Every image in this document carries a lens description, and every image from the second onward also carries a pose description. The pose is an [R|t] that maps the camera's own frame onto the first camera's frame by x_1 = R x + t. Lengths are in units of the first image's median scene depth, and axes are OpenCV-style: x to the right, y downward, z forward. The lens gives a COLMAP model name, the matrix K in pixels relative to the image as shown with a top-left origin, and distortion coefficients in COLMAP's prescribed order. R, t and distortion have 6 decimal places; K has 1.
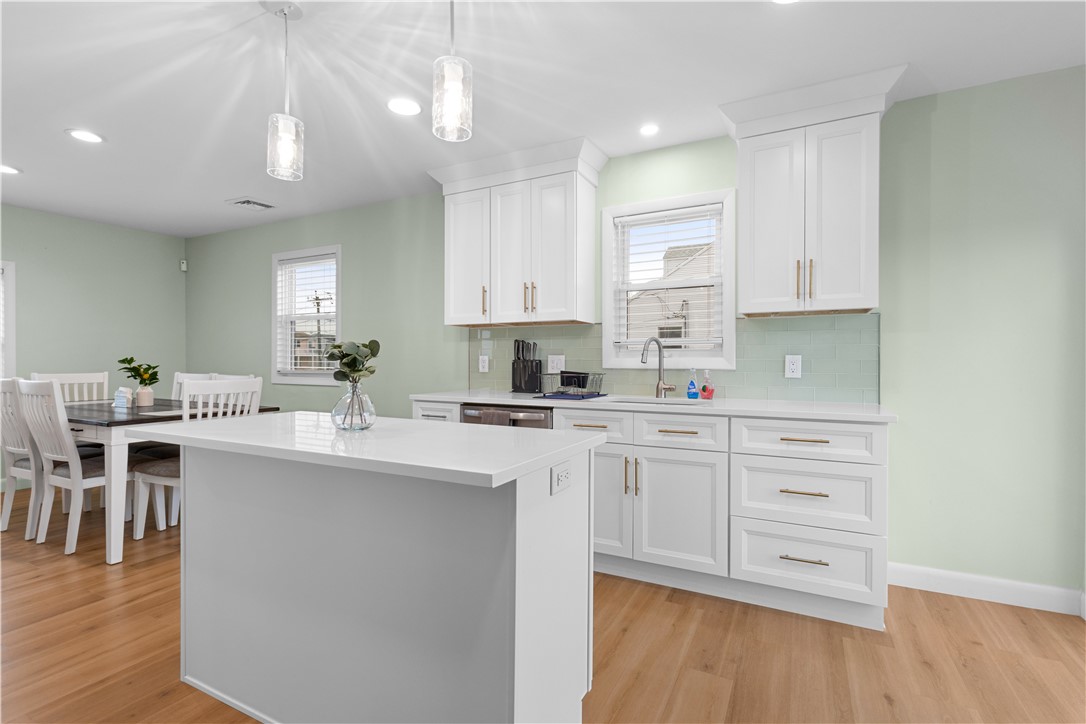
lens RADIAL K [[489.3, 0, 540.6], [0, 489.3, 369.7], [0, 0, 1]] dist [-0.000803, -0.000199]
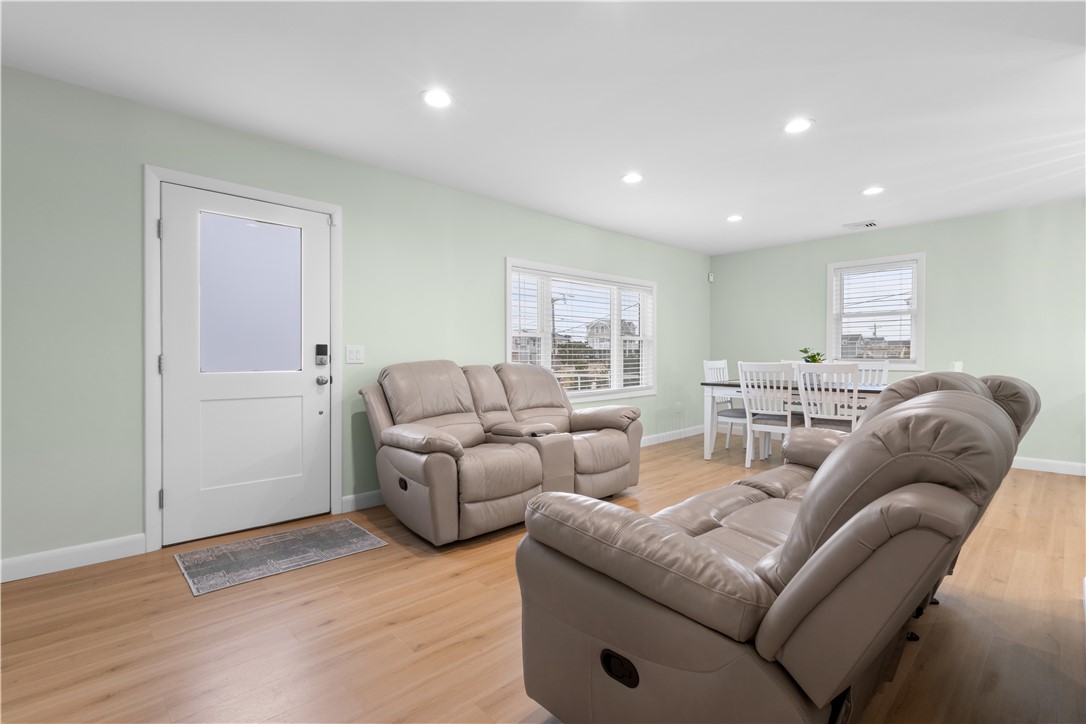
lens RADIAL K [[492.7, 0, 543.0], [0, 492.7, 362.0], [0, 0, 1]] dist [-0.000550, -0.000325]
pose [[0.939893, -0.003412, -0.341452, -1.094588], [0.002382, 0.999991, -0.003436, 0.016908], [0.341461, 0.002416, 0.939893, -0.554525]]
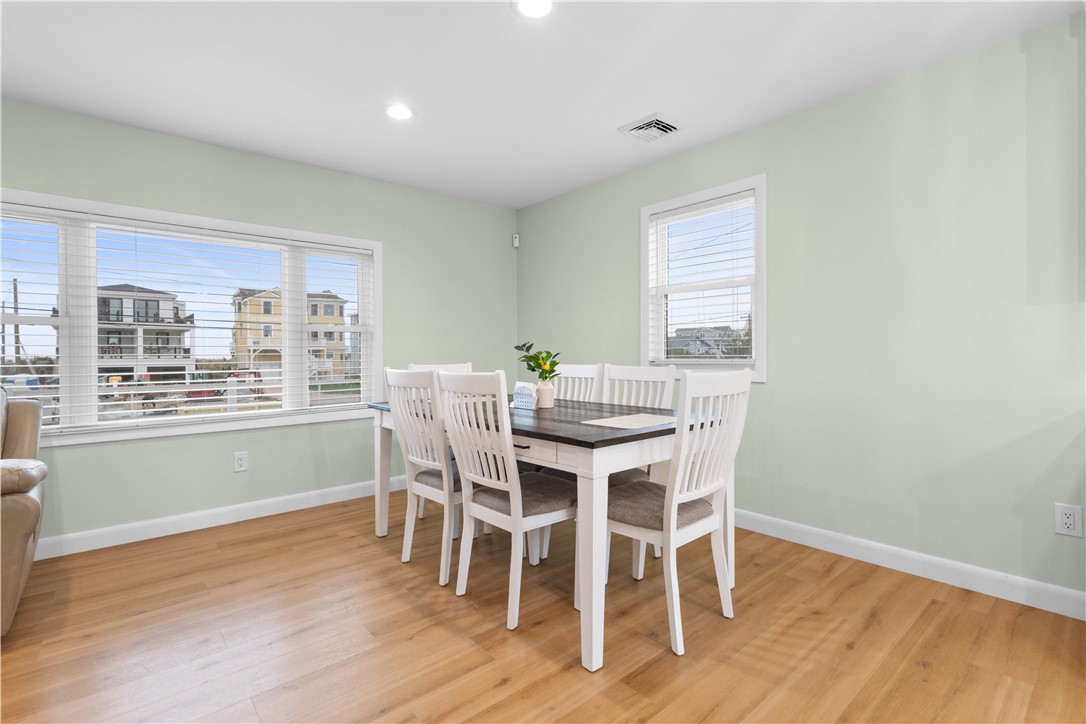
lens RADIAL K [[504.0, 0, 543.7], [0, 504.0, 356.7], [0, 0, 1]] dist [-0.000899, -0.000340]
pose [[0.925952, -0.007836, -0.377561, -0.540491], [0.003243, 0.999913, -0.012801, 0.006976], [0.377628, 0.010629, 0.925896, 0.299664]]
